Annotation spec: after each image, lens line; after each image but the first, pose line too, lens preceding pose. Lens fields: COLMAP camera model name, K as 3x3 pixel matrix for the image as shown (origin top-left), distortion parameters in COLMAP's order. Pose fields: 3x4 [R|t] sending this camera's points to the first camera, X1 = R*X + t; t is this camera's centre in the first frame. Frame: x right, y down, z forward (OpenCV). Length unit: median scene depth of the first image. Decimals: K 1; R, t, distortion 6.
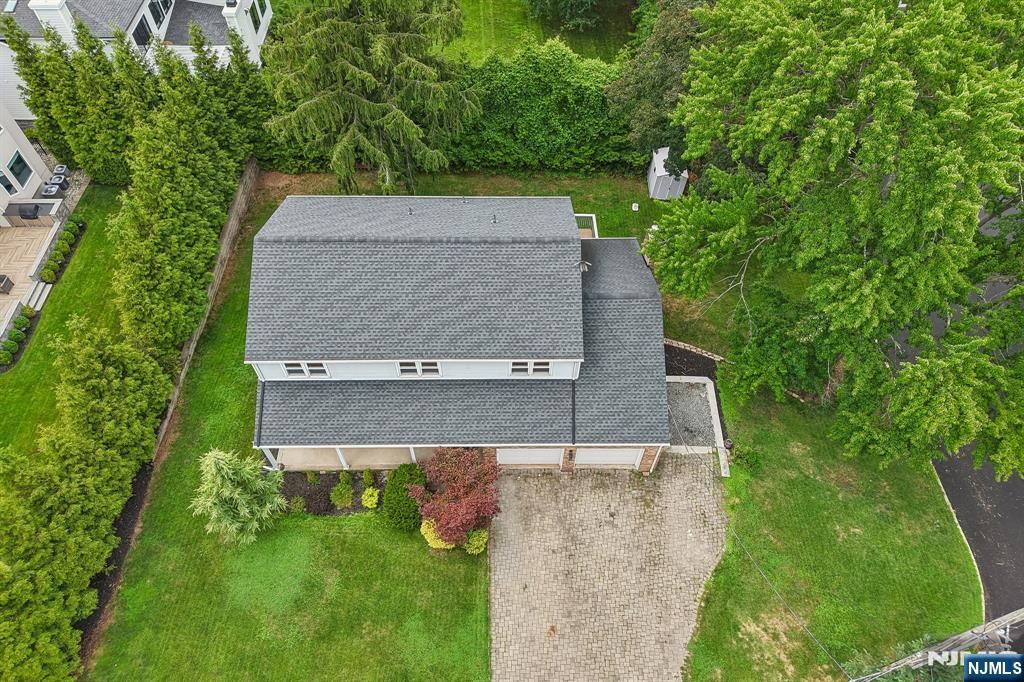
lens RADIAL K [[694.6, 0, 512.8], [0, 694.6, 334.6], [0, 0, 1]] dist [0.022845, -0.011640]
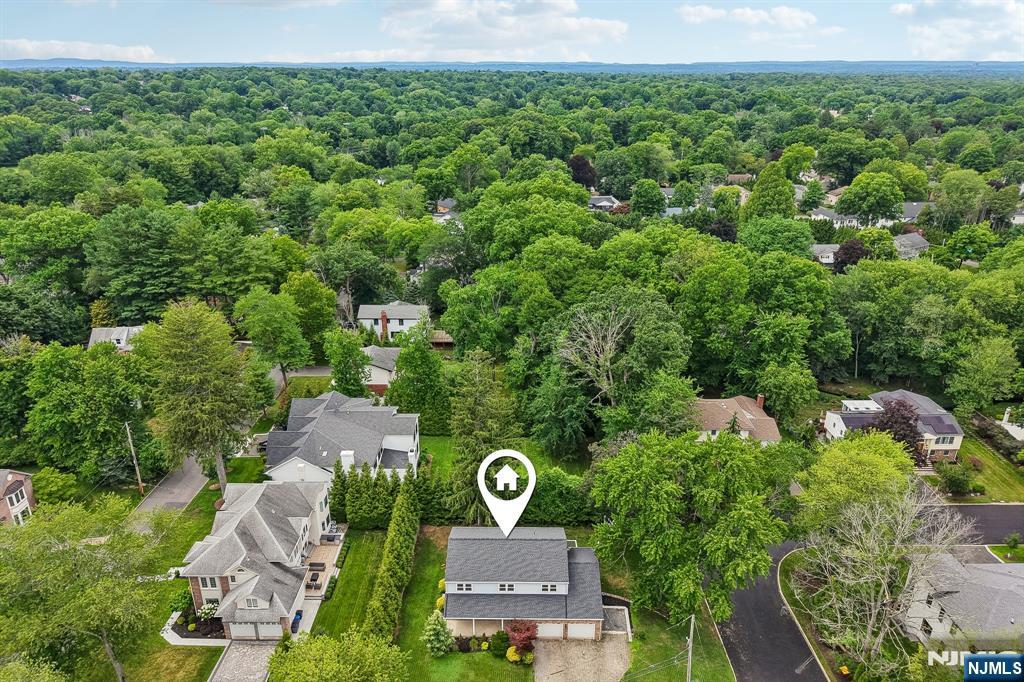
lens RADIAL K [[694.6, 0, 511.8], [0, 694.6, 343.7], [0, 0, 1]] dist [0.022845, -0.011640]
pose [[0.999794, -0.000093, -0.020318, -0.062210], [-0.010560, 0.851951, -0.523515, 0.645198], [0.017359, 0.523621, 0.851774, -1.746145]]
